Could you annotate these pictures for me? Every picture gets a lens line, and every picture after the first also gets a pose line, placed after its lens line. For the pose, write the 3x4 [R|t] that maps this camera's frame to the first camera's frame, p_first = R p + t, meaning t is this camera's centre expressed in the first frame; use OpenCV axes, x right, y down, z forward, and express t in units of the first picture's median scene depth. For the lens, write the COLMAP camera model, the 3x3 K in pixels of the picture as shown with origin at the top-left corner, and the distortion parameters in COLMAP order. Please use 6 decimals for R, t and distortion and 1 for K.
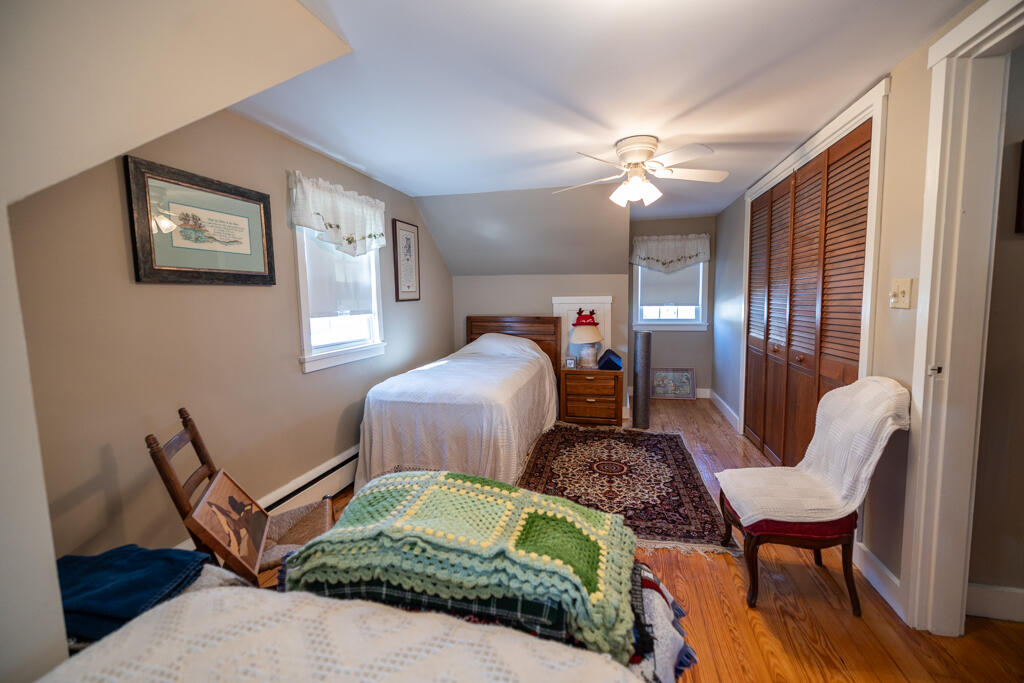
lens RADIAL K [[434.1, 0, 511.3], [0, 434.1, 340.7], [0, 0, 1]] dist [0.002949, -0.000783]
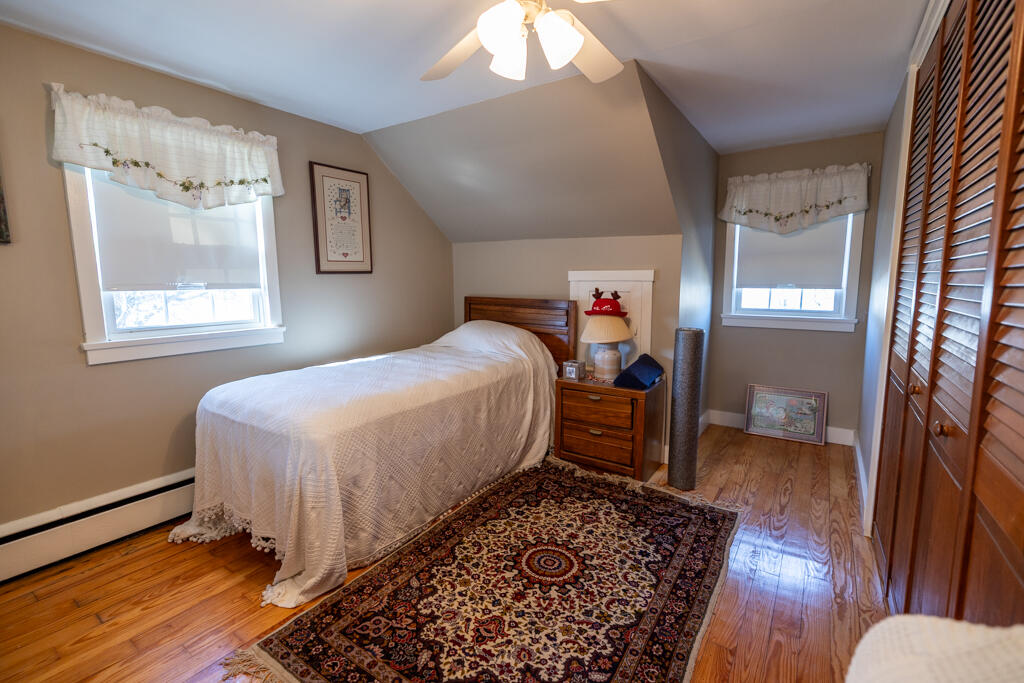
lens RADIAL K [[453.0, 0, 514.3], [0, 453.0, 340.7], [0, 0, 1]] dist [0.000991, -0.000911]
pose [[0.934769, 0.060077, -0.350139, 0.313710], [-0.046754, 0.997829, 0.046389, -0.024512], [0.352166, -0.026993, 0.935548, 0.352562]]
